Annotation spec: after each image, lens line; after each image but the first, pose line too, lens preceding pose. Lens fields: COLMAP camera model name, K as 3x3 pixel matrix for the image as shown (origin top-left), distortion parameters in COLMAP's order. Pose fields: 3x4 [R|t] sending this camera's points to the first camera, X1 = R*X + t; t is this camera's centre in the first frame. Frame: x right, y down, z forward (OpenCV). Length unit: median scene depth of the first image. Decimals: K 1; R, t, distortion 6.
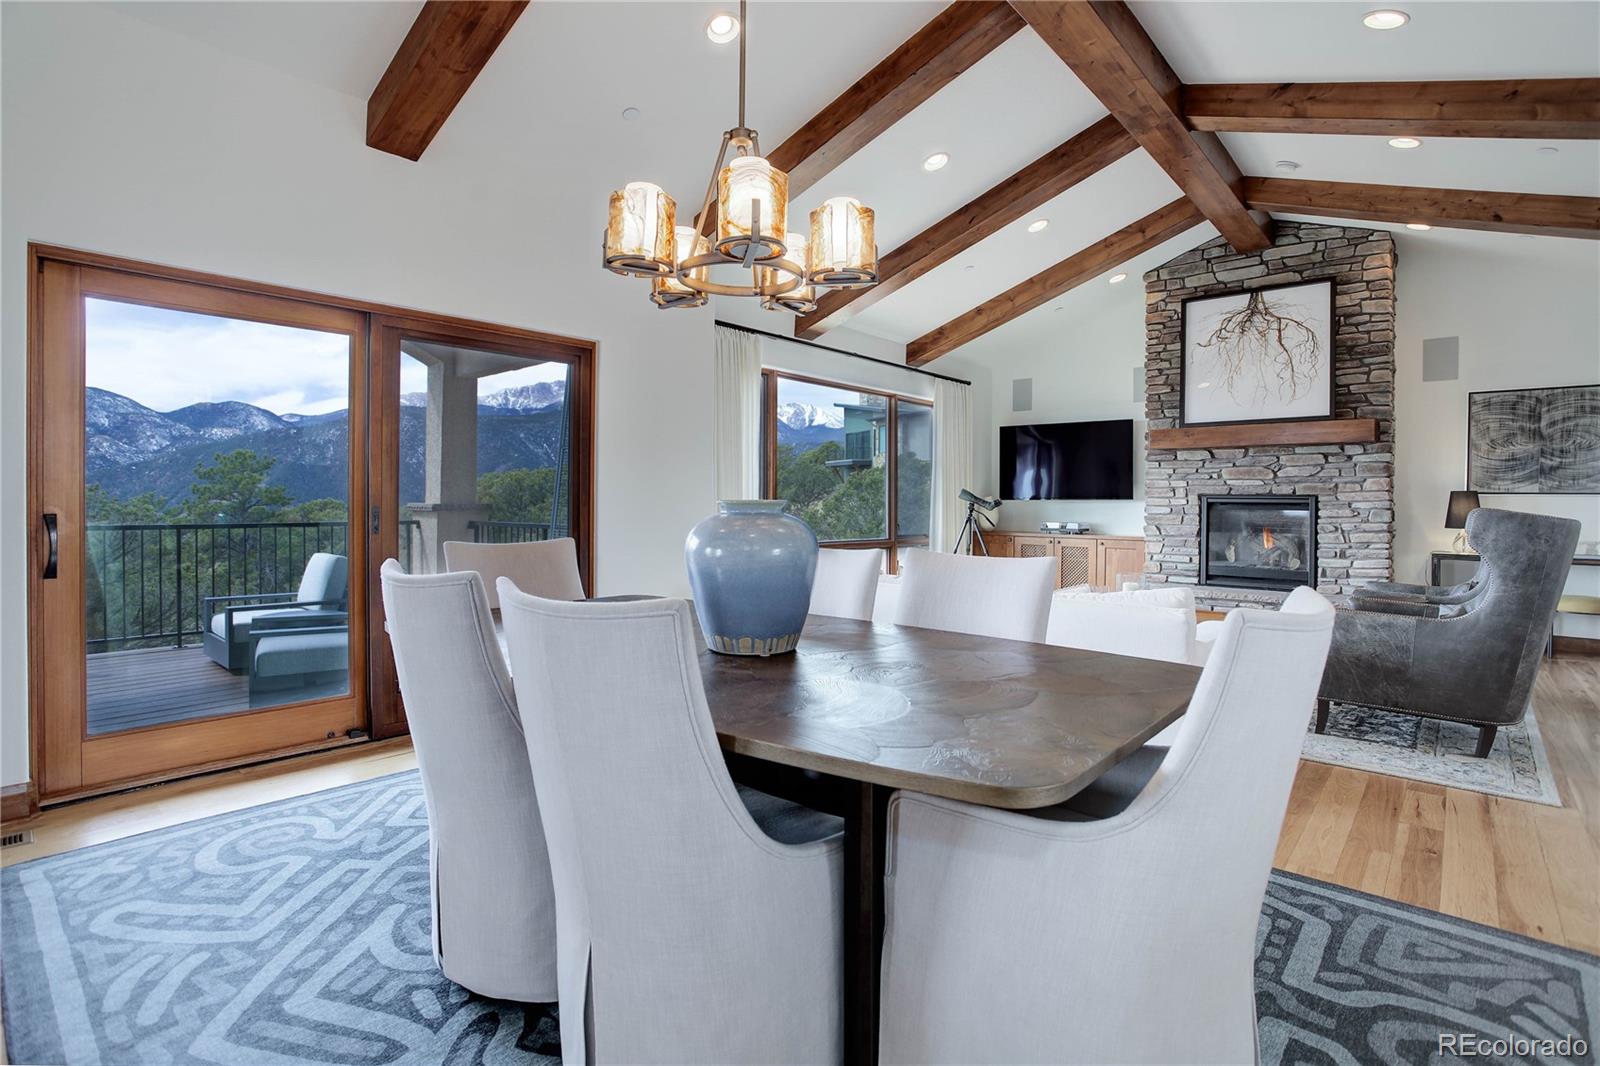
lens RADIAL K [[768.9, 0, 785.4], [0, 768.9, 502.2], [0, 0, 1]] dist [-0.049552, 0.014567]
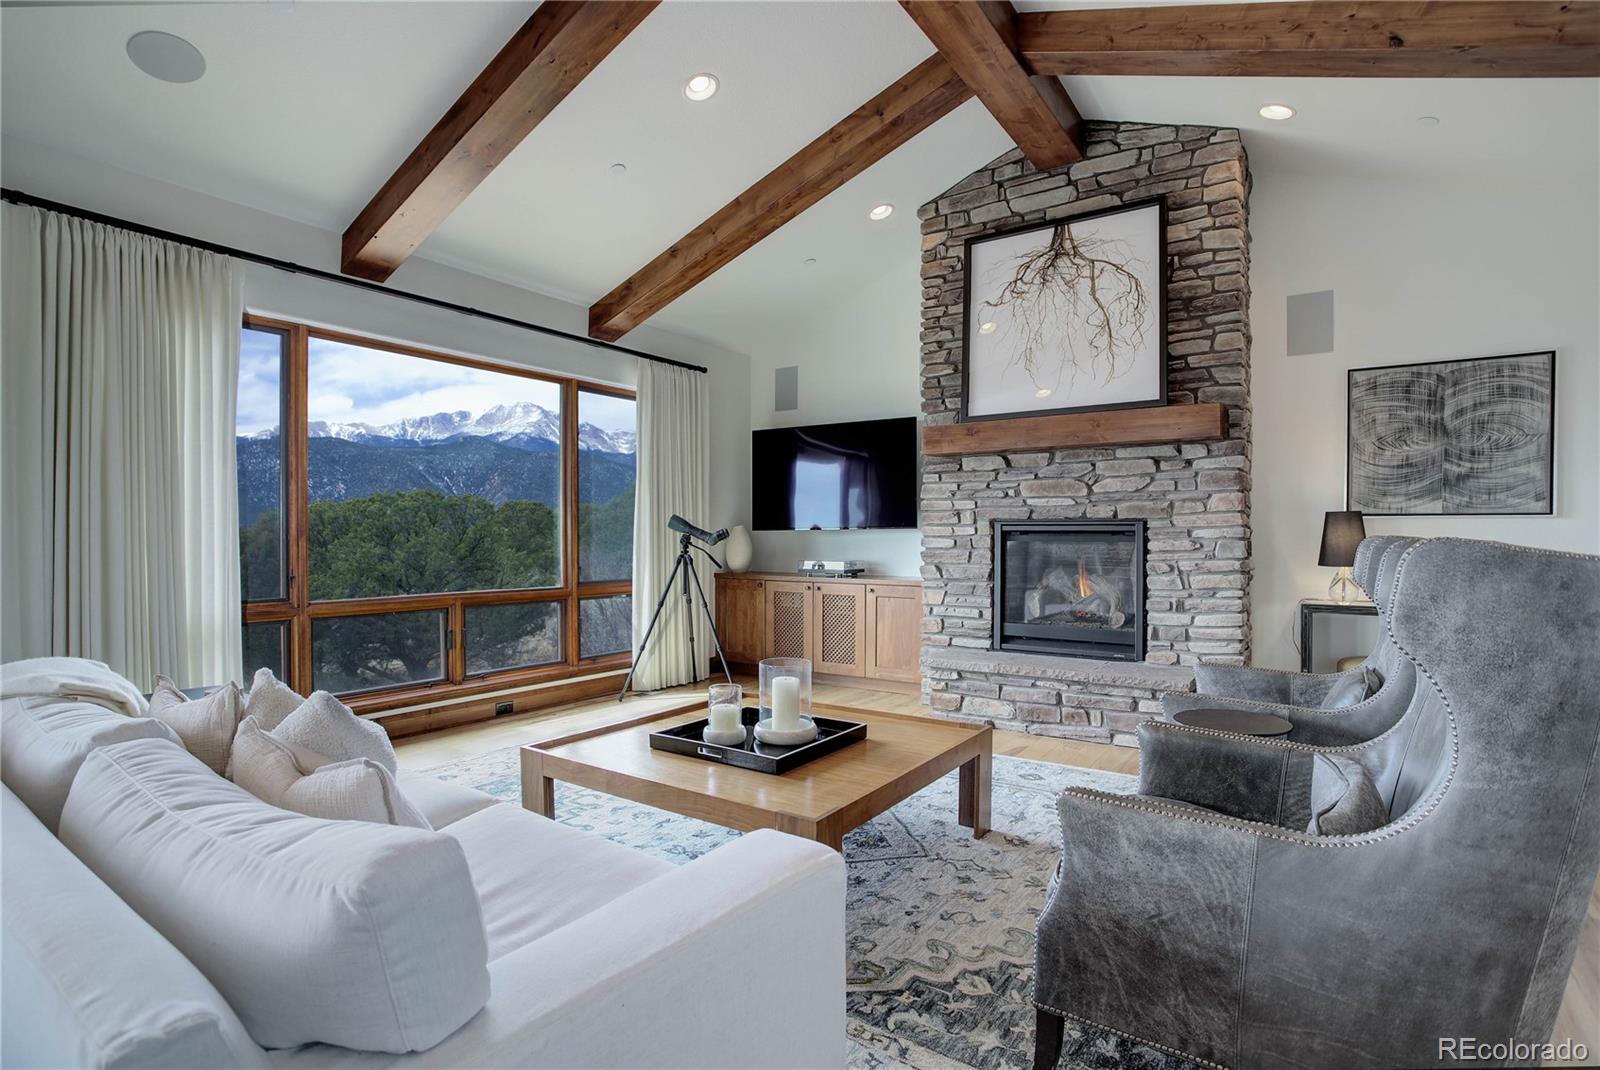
lens RADIAL K [[768.9, 0, 796.6], [0, 768.9, 536.3], [0, 0, 1]] dist [-0.049552, 0.014567]
pose [[0.992516, -0.008783, 0.121801, 0.309711], [0.008673, 0.999961, 0.001431, 0.002535], [-0.121809, -0.000364, 0.992554, 0.354986]]
